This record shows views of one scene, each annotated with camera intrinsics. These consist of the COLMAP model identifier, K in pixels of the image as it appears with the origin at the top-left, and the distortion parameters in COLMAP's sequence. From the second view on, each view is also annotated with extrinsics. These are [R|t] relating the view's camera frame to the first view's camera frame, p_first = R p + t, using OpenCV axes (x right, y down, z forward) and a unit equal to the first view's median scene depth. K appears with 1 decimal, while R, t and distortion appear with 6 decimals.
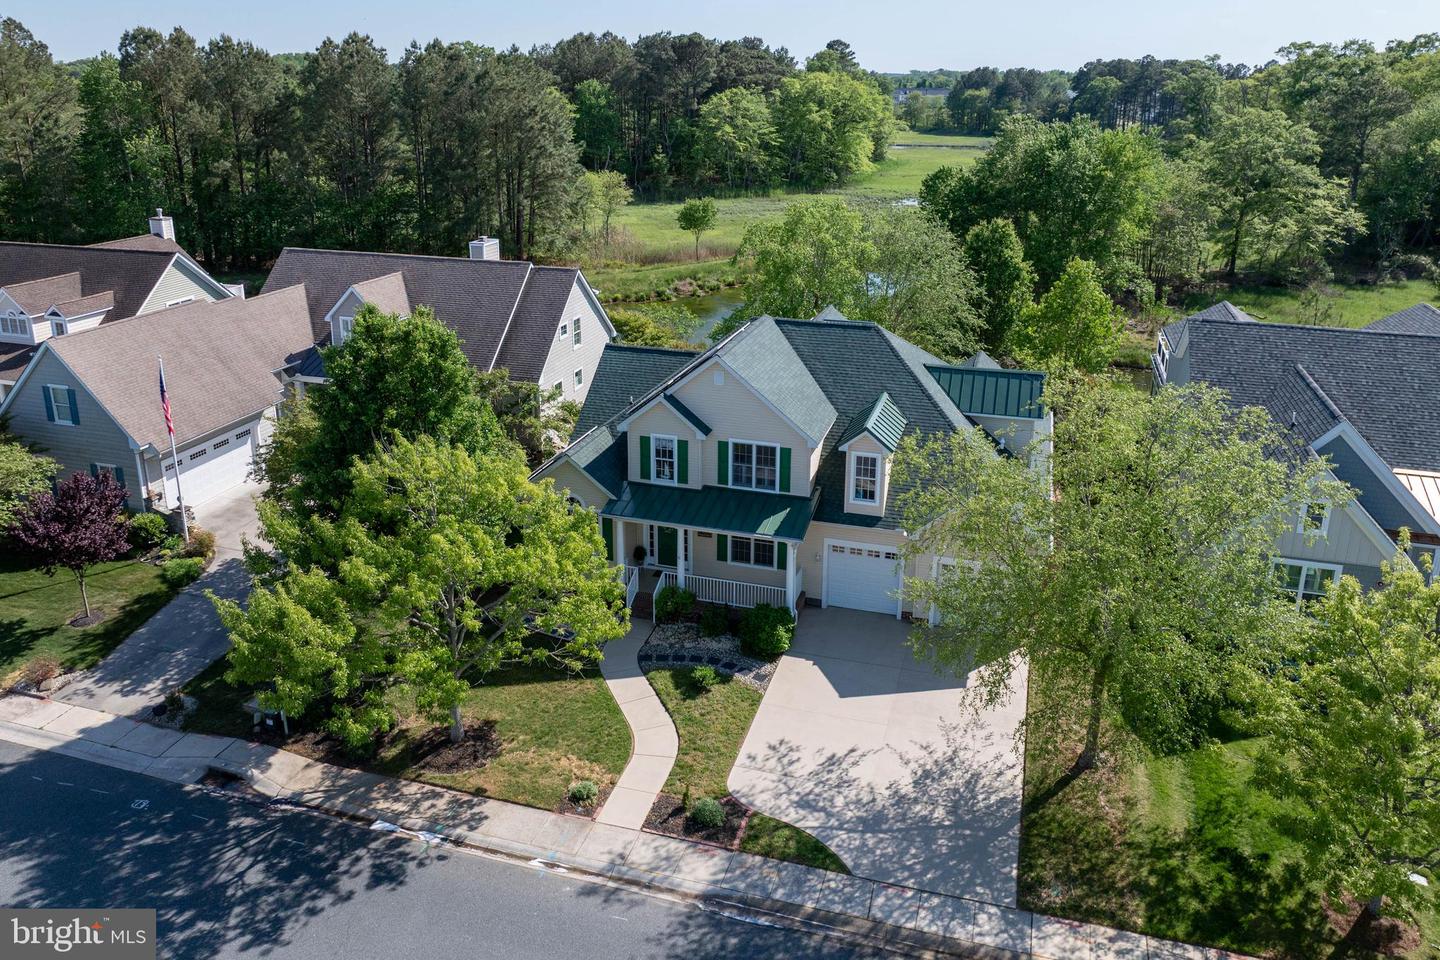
lens RADIAL K [[1042.1, 0, 724.0], [0, 1042.1, 472.1], [0, 0, 1]] dist [-0.036569, 0.011142]
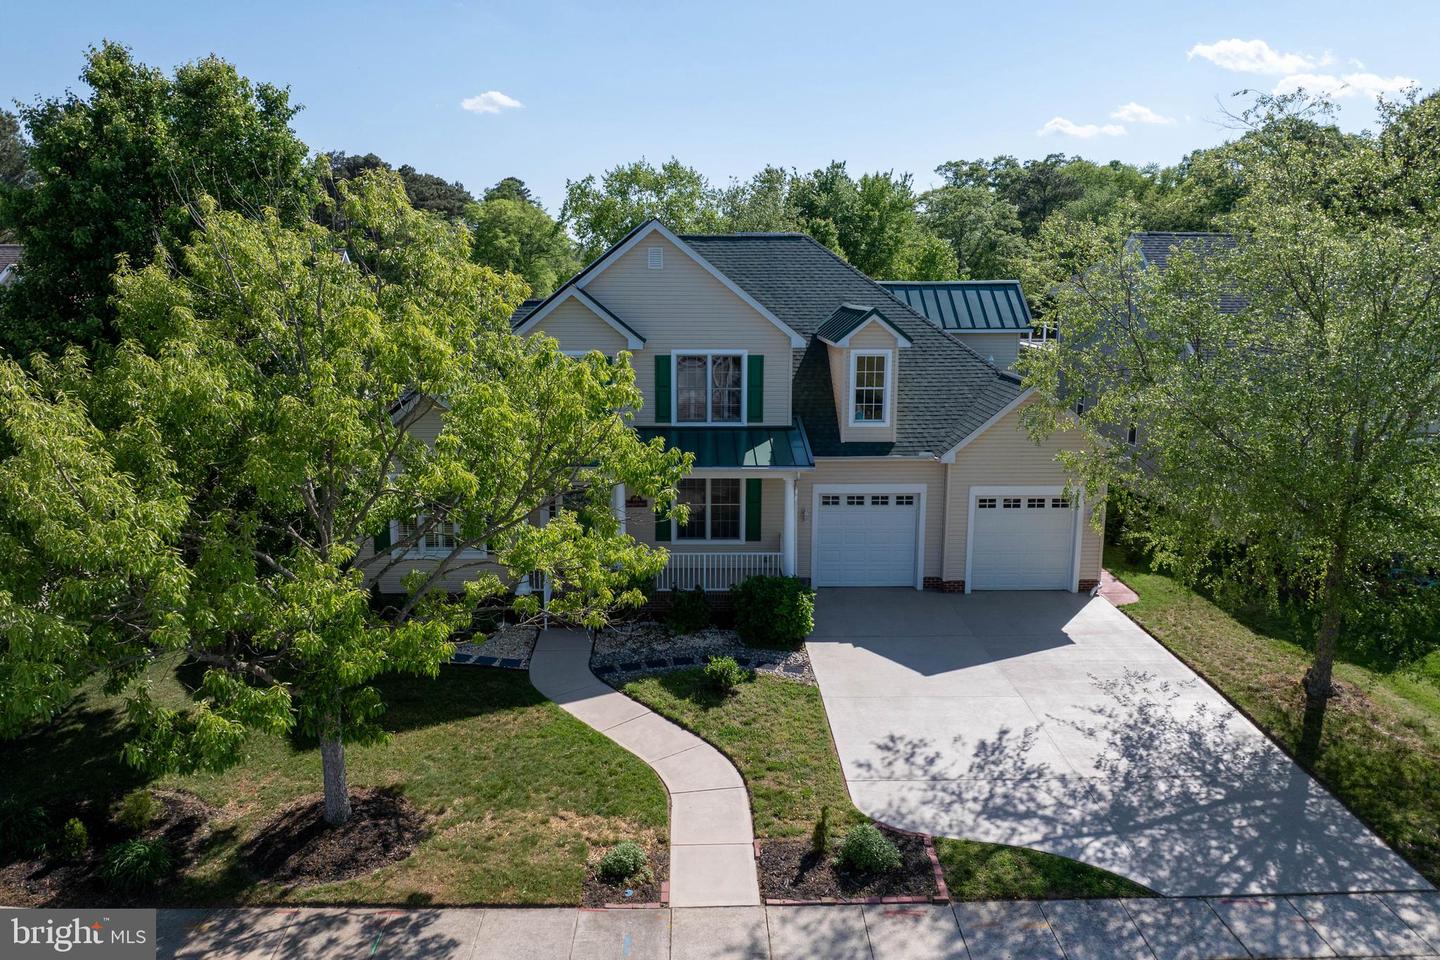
lens RADIAL K [[1042.1, 0, 713.2], [0, 1042.1, 490.7], [0, 0, 1]] dist [-0.036569, 0.011142]
pose [[0.952094, -0.073553, 0.296829, -0.223127], [0.113322, 0.986399, -0.119061, 0.179163], [-0.284034, 0.146994, 0.947479, 0.431475]]
